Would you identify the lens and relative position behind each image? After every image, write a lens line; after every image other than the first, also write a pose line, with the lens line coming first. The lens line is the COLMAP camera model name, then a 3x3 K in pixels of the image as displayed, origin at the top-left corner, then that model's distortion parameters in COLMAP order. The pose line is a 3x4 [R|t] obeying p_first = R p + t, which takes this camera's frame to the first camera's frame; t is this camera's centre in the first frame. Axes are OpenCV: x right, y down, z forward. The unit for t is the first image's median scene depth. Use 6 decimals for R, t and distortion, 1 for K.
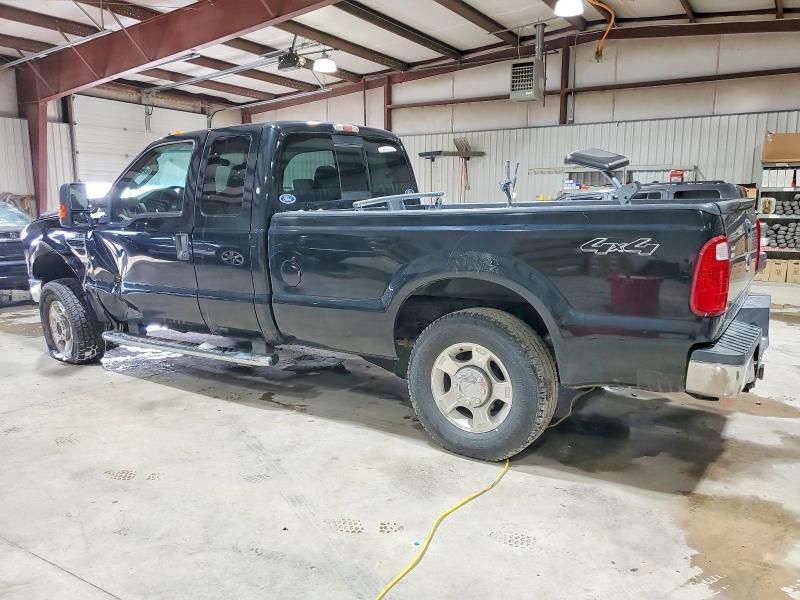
lens RADIAL K [[607.8, 0, 400.0], [0, 607.8, 300.0], [0, 0, 1]] dist [0.012402, 0.007178]
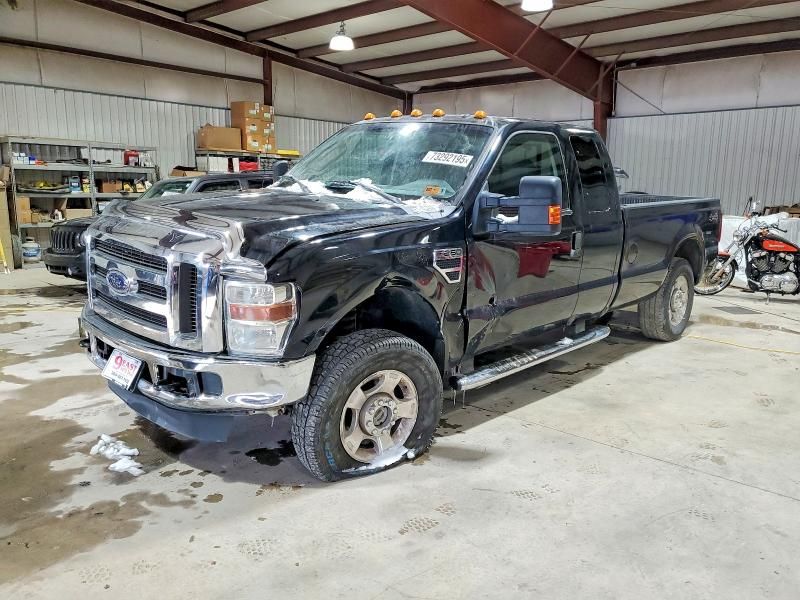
lens RADIAL K [[641.9, 0, 400.0], [0, 641.9, 300.0], [0, 0, 1]] dist [-0.009088, -0.002518]
pose [[0.181636, -0.166052, 0.969245, -1.321848], [0.134598, 0.980562, 0.142767, -0.165612], [-0.974111, 0.104526, 0.200455, 1.015321]]
